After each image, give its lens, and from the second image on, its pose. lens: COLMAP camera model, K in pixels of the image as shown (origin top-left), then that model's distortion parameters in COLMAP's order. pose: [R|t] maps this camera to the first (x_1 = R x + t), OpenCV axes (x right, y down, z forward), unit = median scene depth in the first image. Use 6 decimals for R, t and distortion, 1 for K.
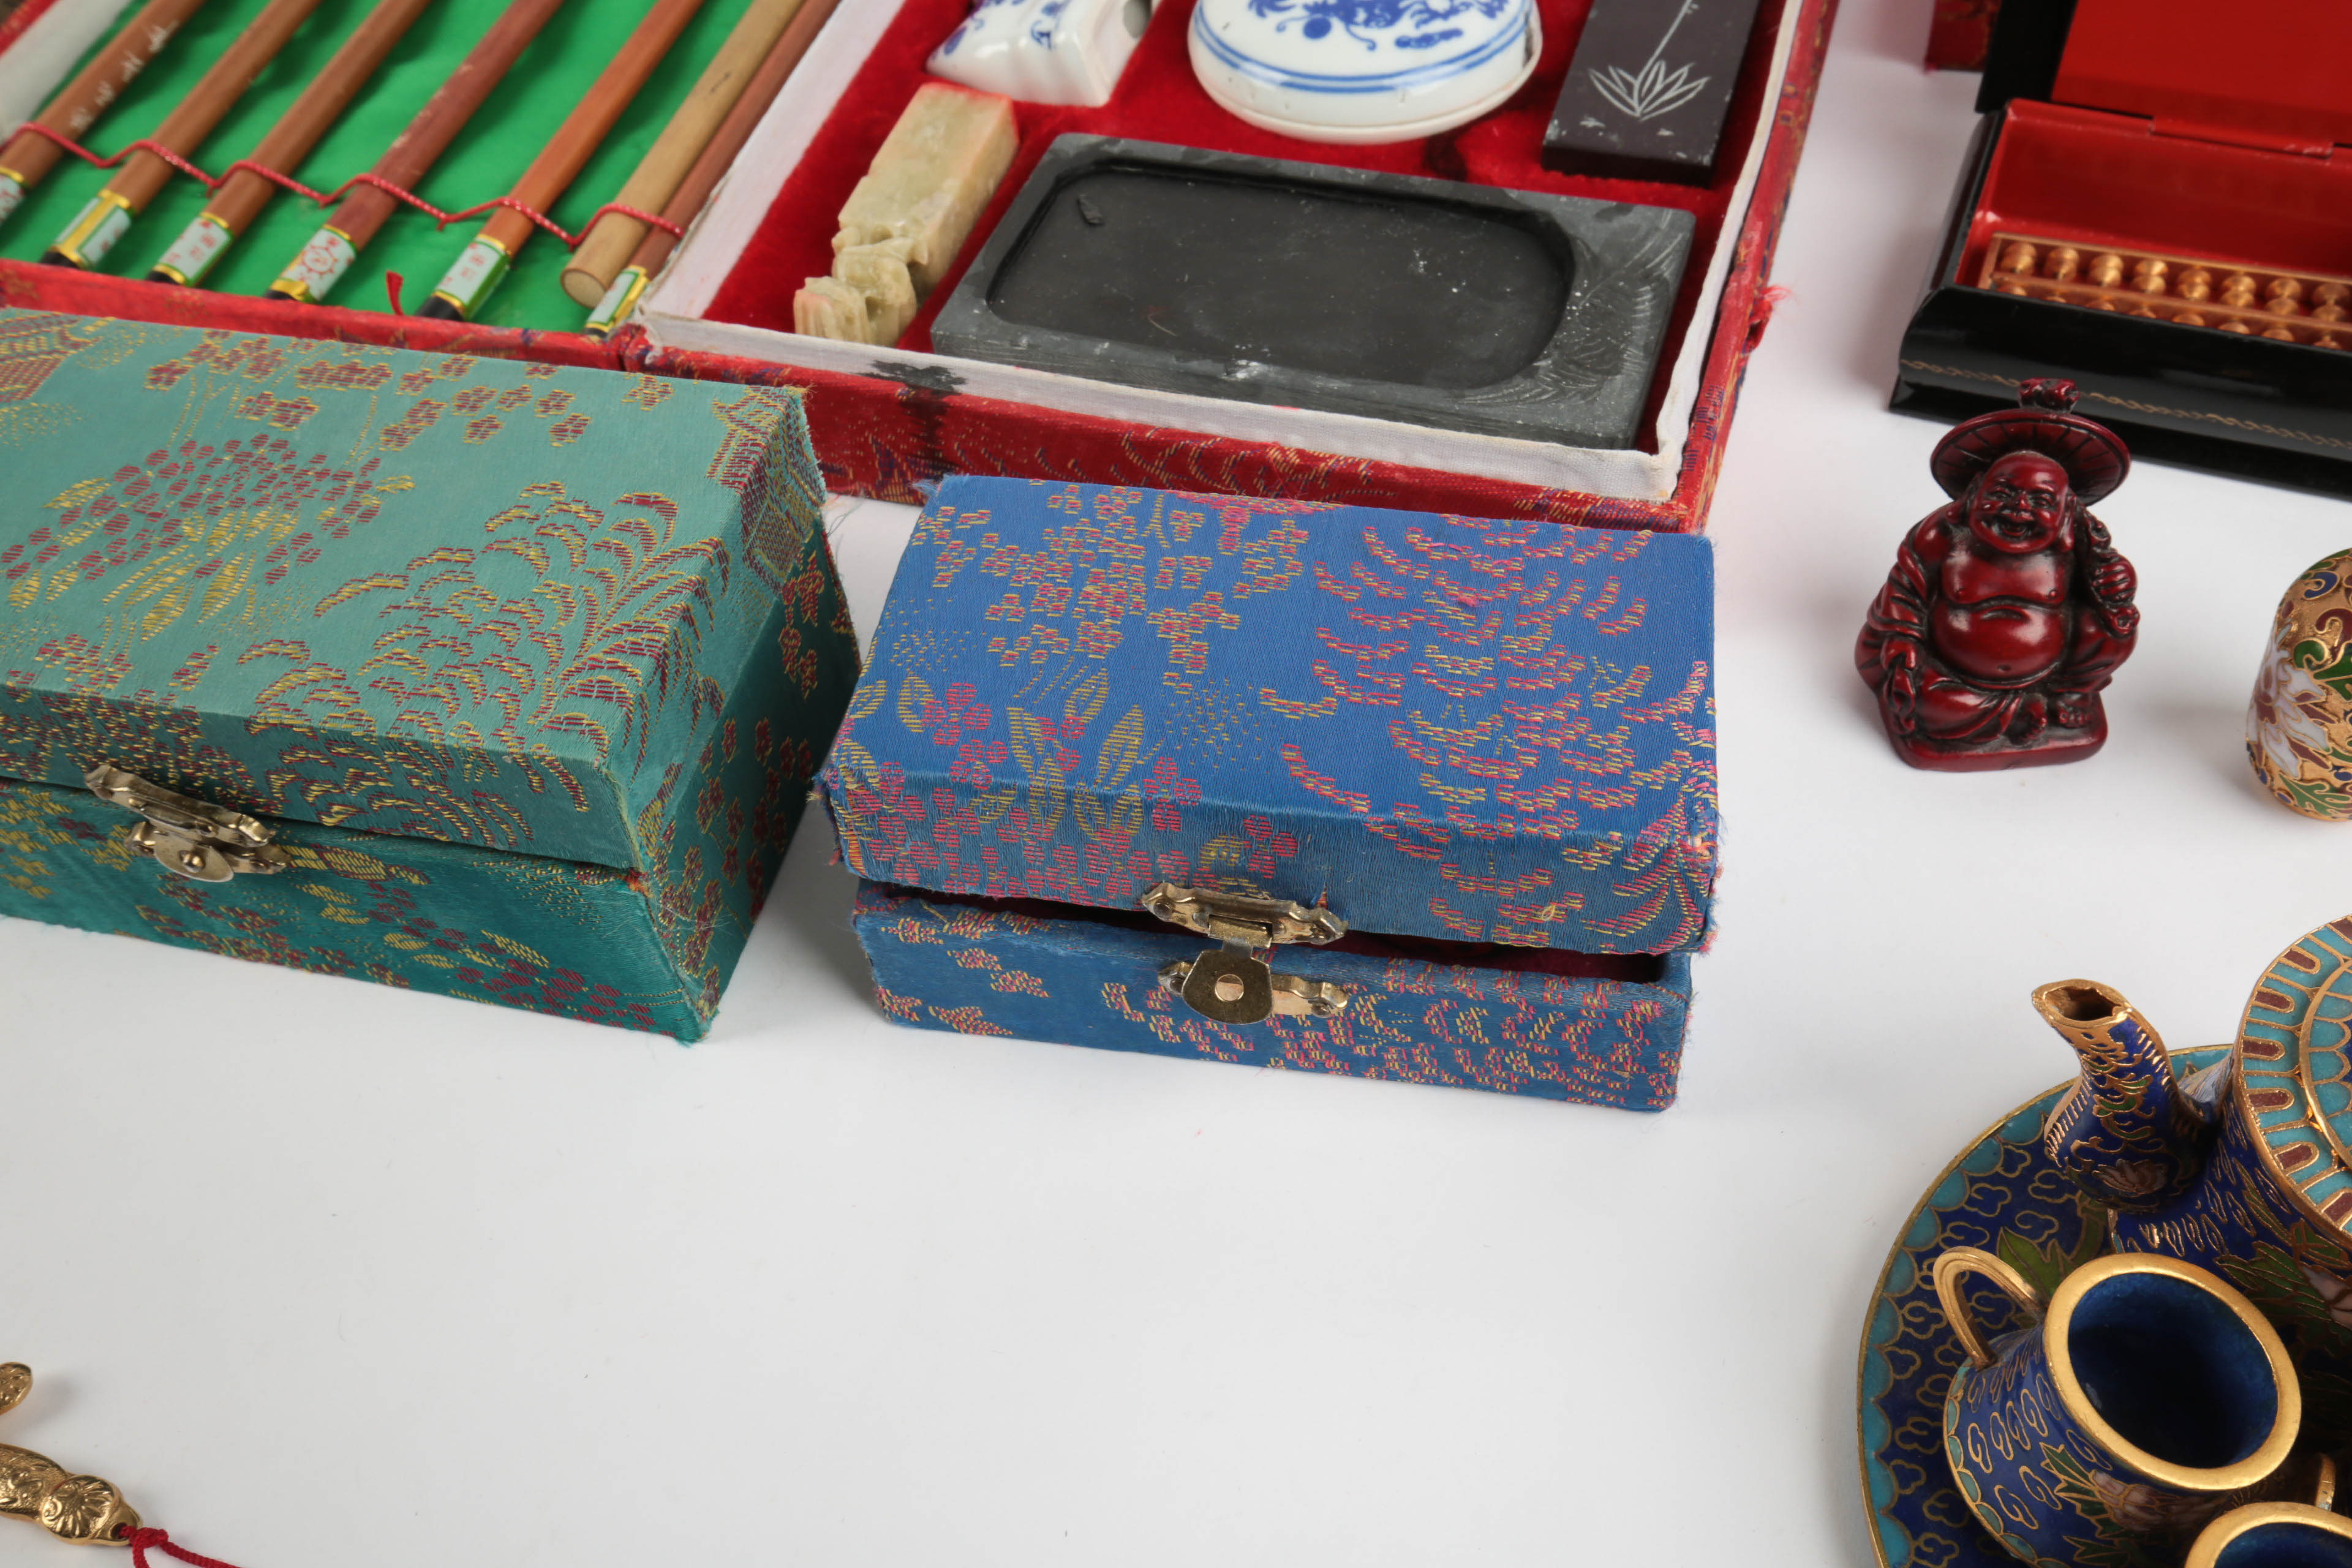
lens RADIAL K [[2137.0, 0, 1193.9], [0, 2137.0, 784.7], [0, 0, 1]] dist [0.027919, 0.000000]
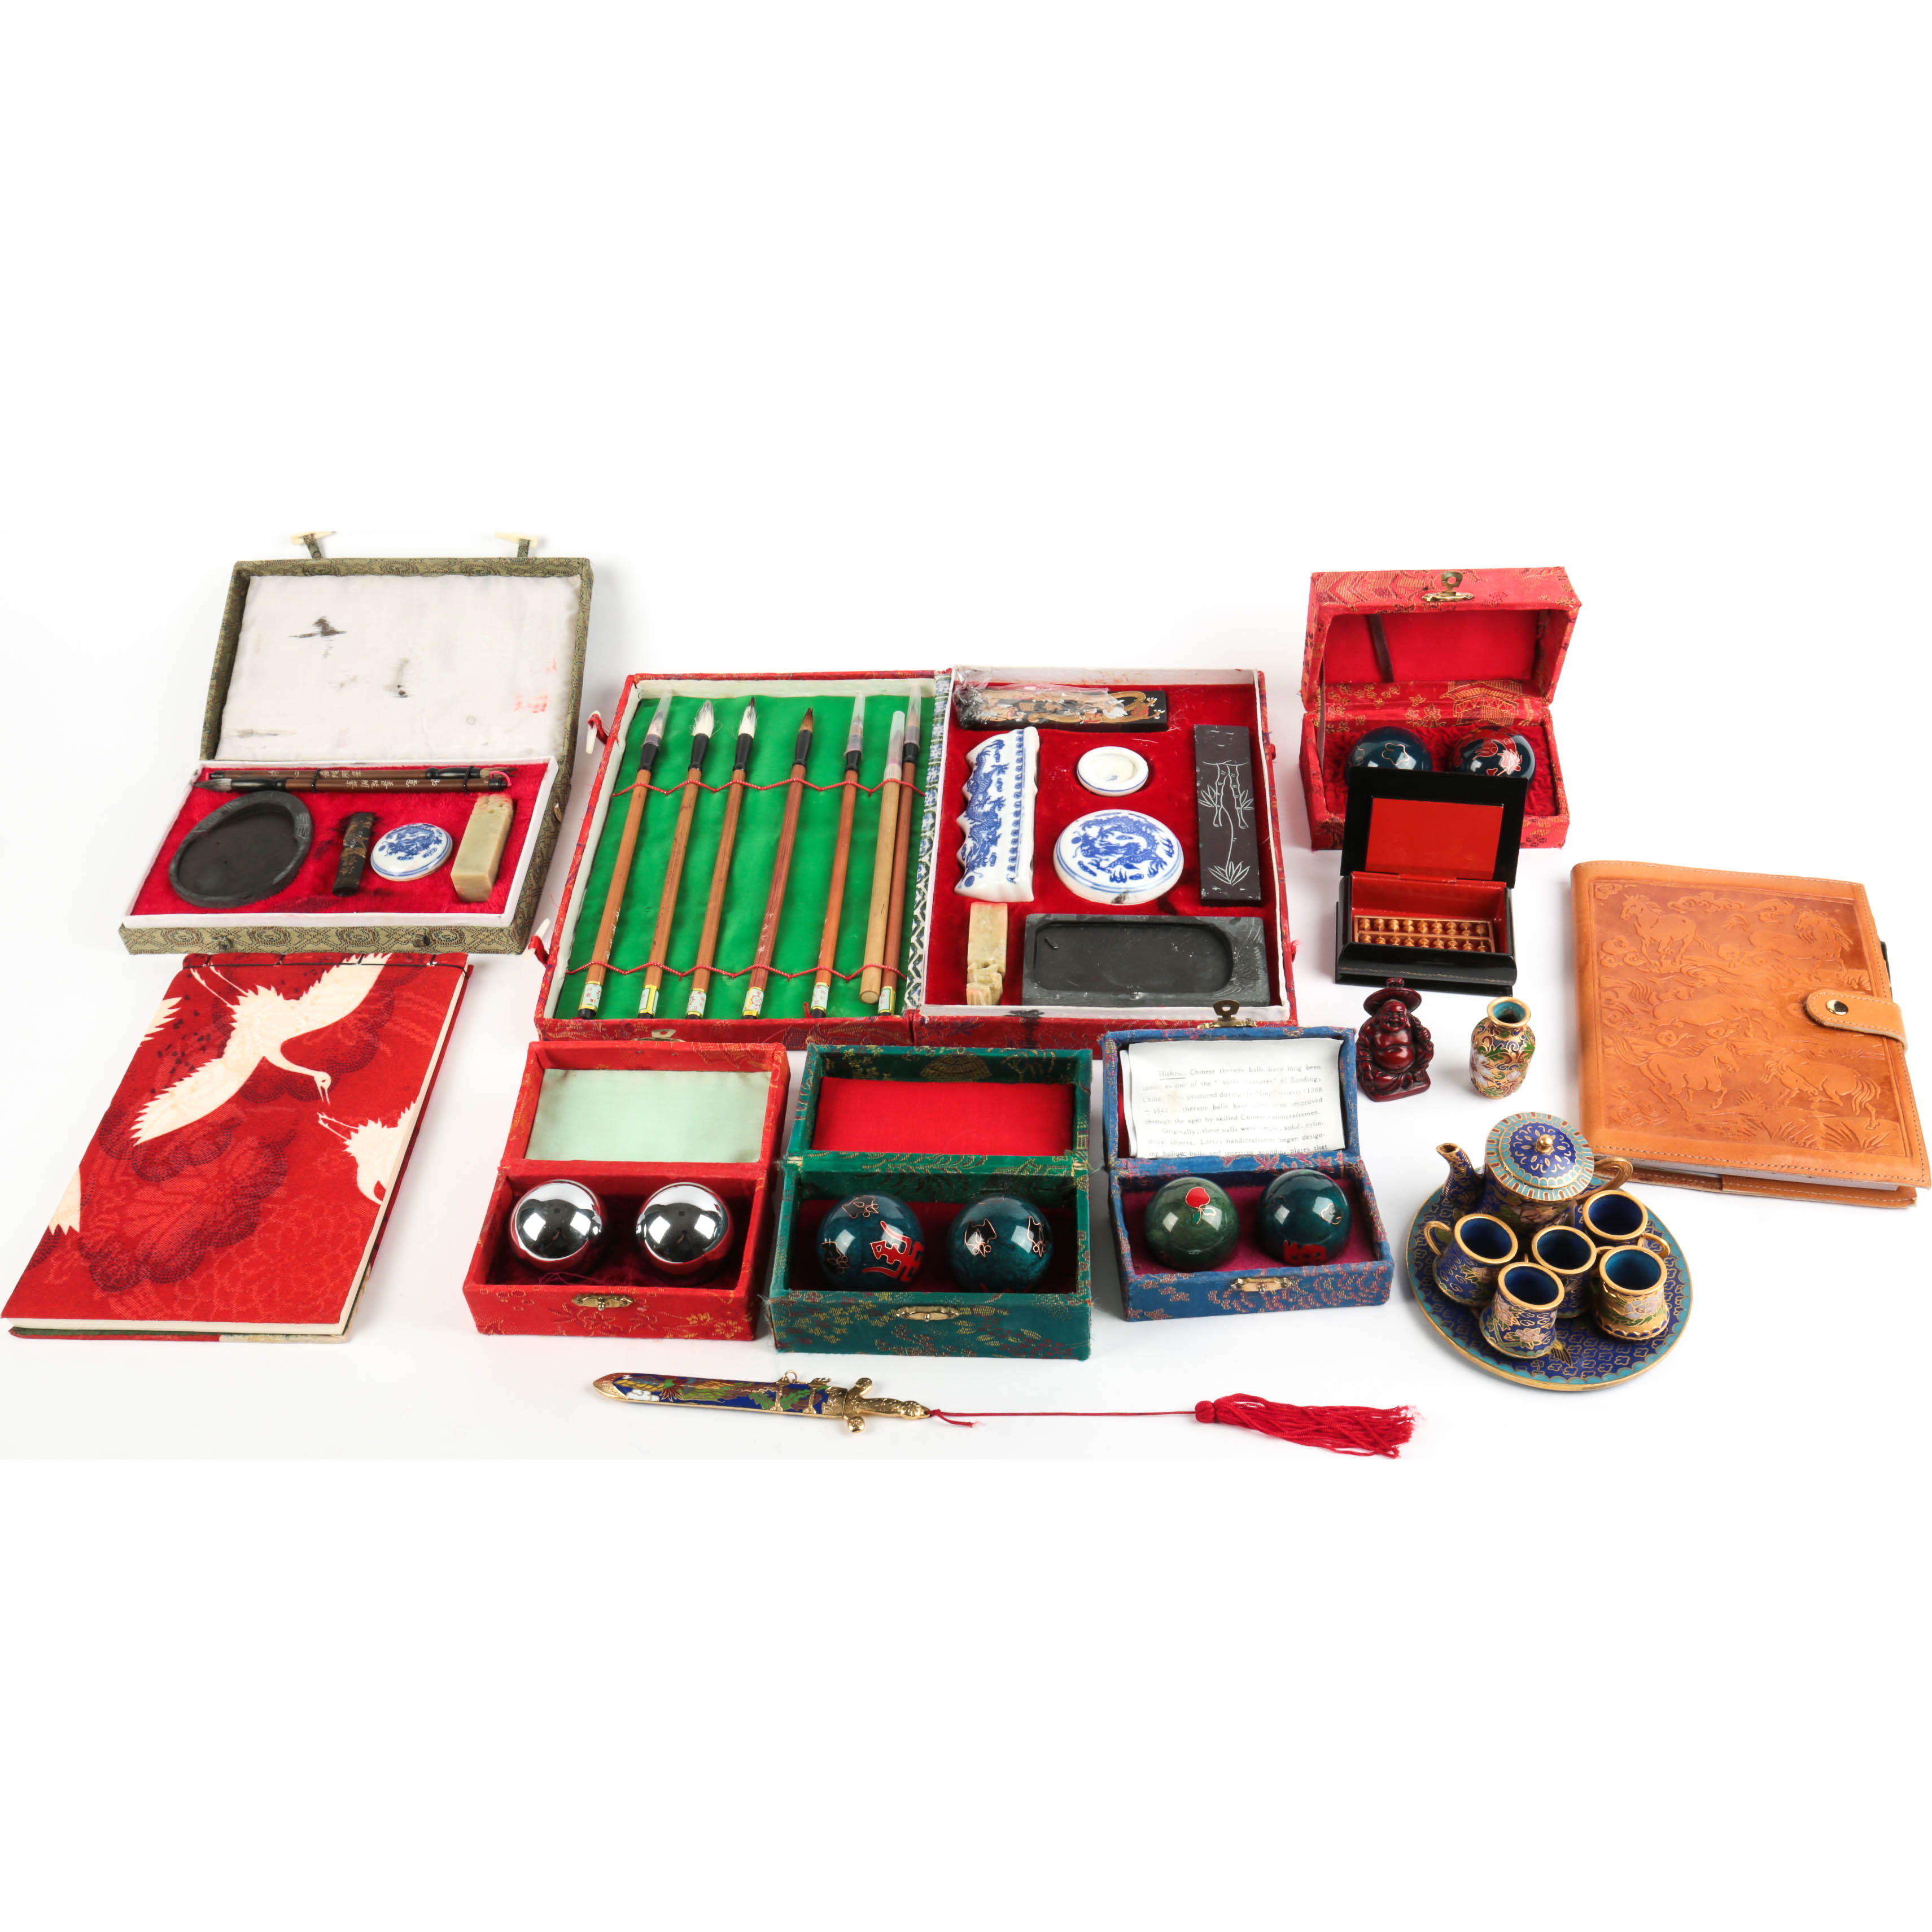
lens RADIAL K [[1945.8, 0, 958.4], [0, 1945.8, 912.3], [0, 0, 1]] dist [0.030632, 0.000000]
pose [[0.968041, -0.127514, 0.215958, -0.854930], [0.161195, 0.976024, -0.146263, 0.040953], [-0.192129, 0.176400, 0.965386, -1.720120]]
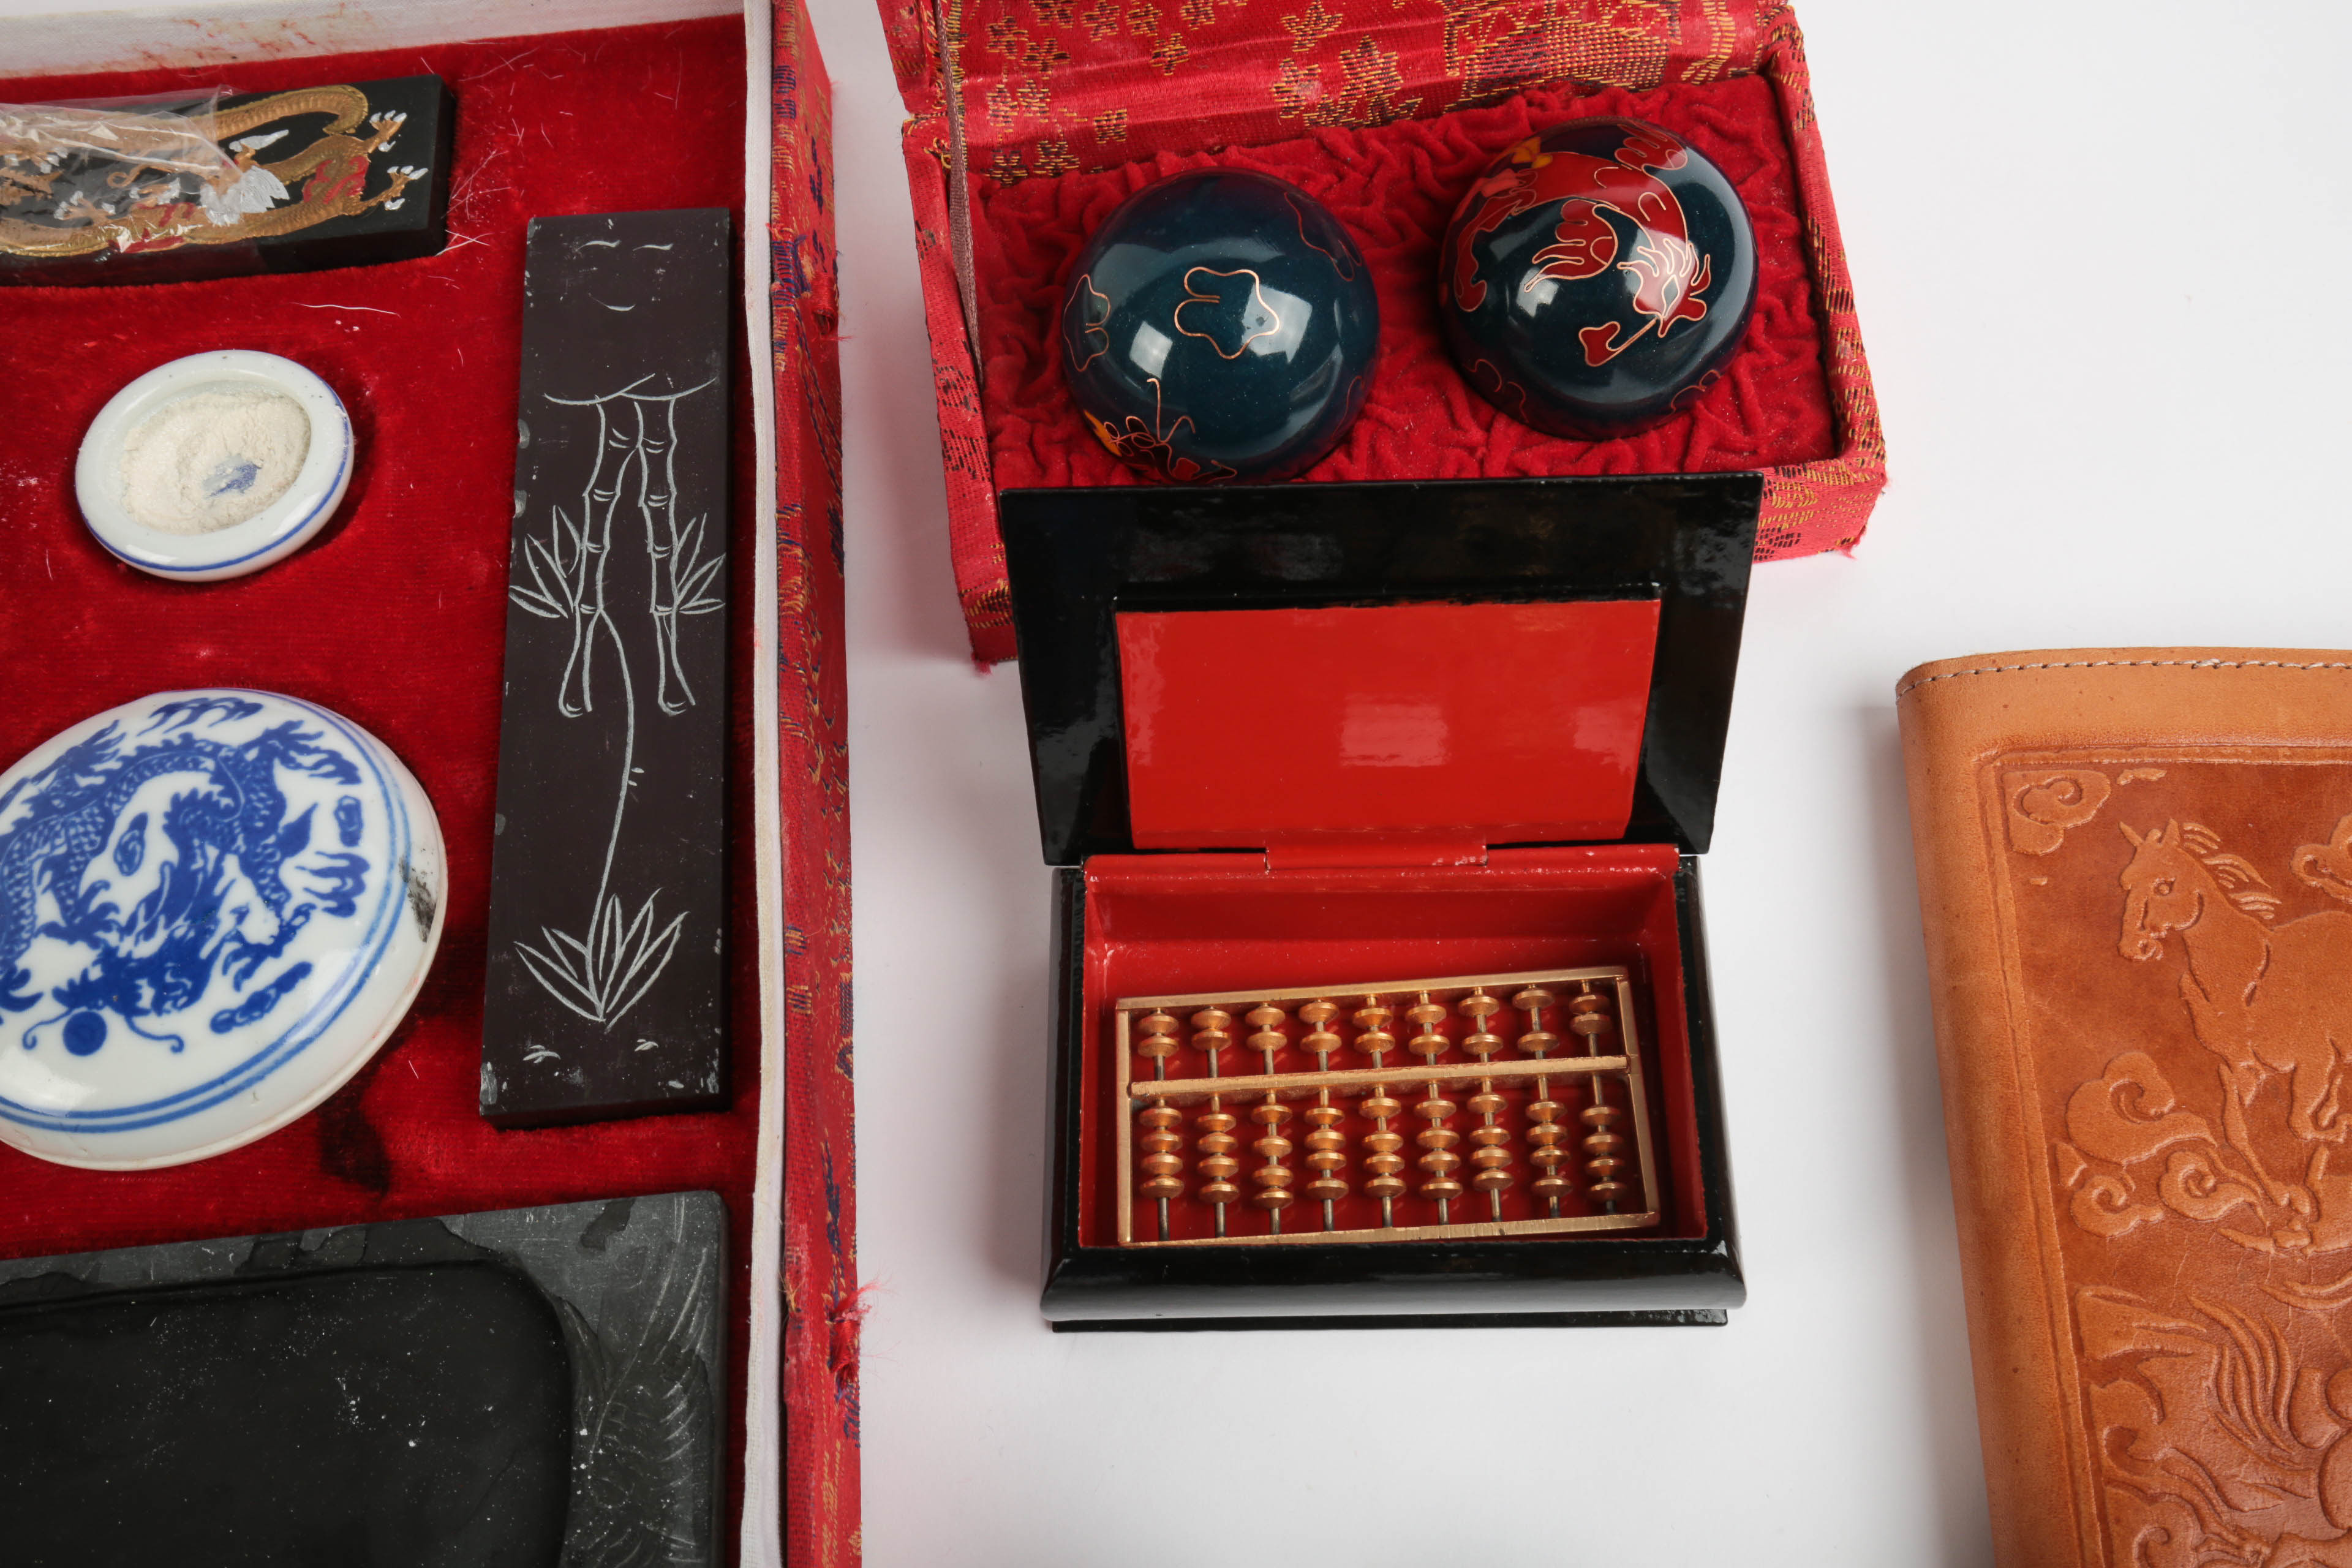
lens RADIAL K [[2137.0, 0, 1183.0], [0, 2137.0, 764.2], [0, 0, 1]] dist [0.027919, 0.000000]
pose [[0.919881, -0.327649, 0.215556, 0.318096], [0.283691, 0.935380, 0.211147, -0.596252], [-0.270809, -0.133078, 0.953390, 0.358528]]
